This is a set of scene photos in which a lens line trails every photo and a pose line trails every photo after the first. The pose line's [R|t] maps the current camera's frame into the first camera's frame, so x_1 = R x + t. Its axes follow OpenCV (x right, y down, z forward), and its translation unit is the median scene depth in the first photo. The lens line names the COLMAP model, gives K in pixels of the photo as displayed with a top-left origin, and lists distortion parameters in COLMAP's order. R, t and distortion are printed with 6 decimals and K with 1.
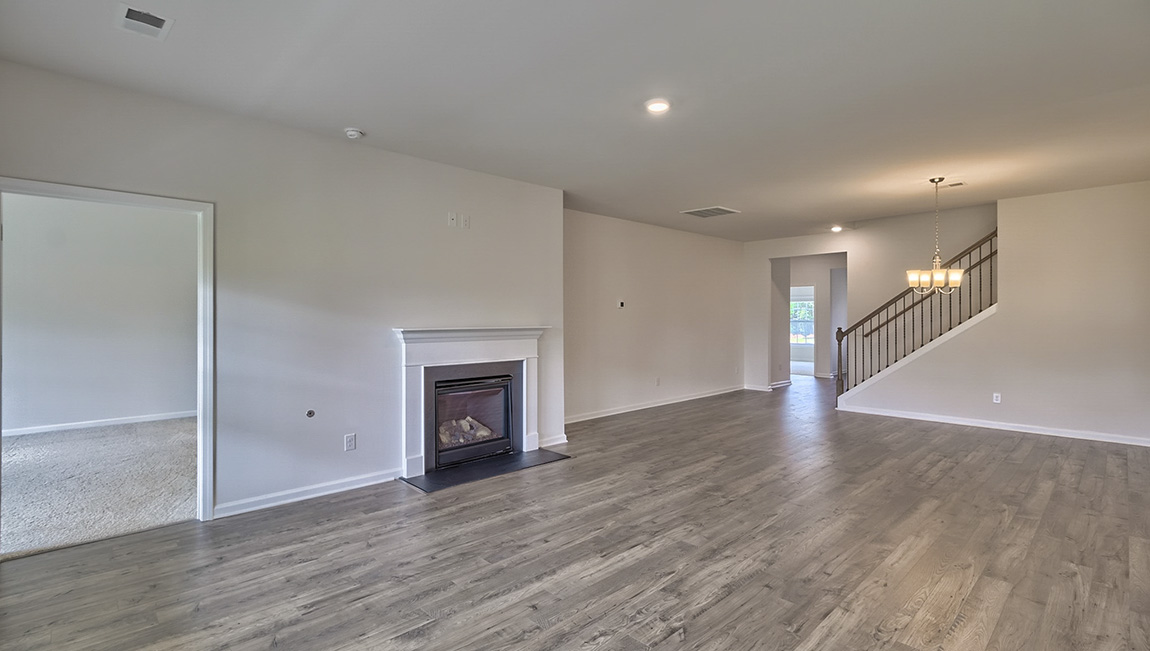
lens RADIAL K [[515.0, 0, 570.5], [0, 515.0, 323.7], [0, 0, 1]] dist [0.000056, 0.000195]
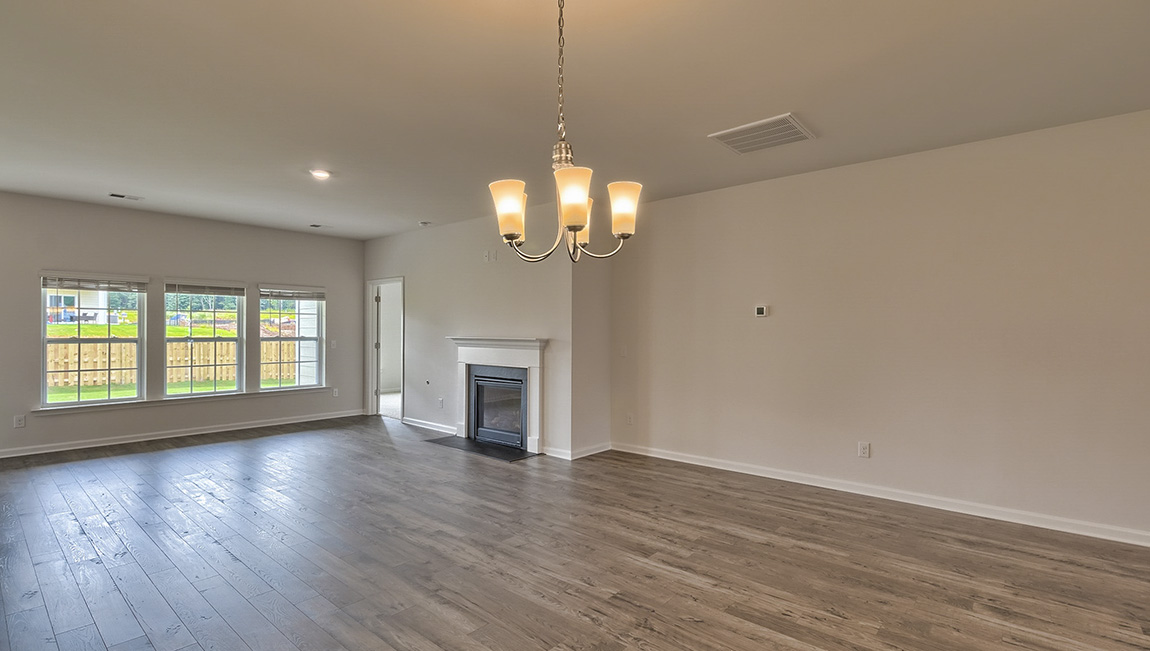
lens RADIAL K [[539.9, 0, 573.9], [0, 539.9, 329.1], [0, 0, 1]] dist [0.000862, 0.000855]
pose [[0.102337, 0.006687, -0.994727, 1.069627], [-0.012561, 0.999906, 0.005429, -0.020845], [0.994671, 0.011939, 0.102411, 0.970080]]
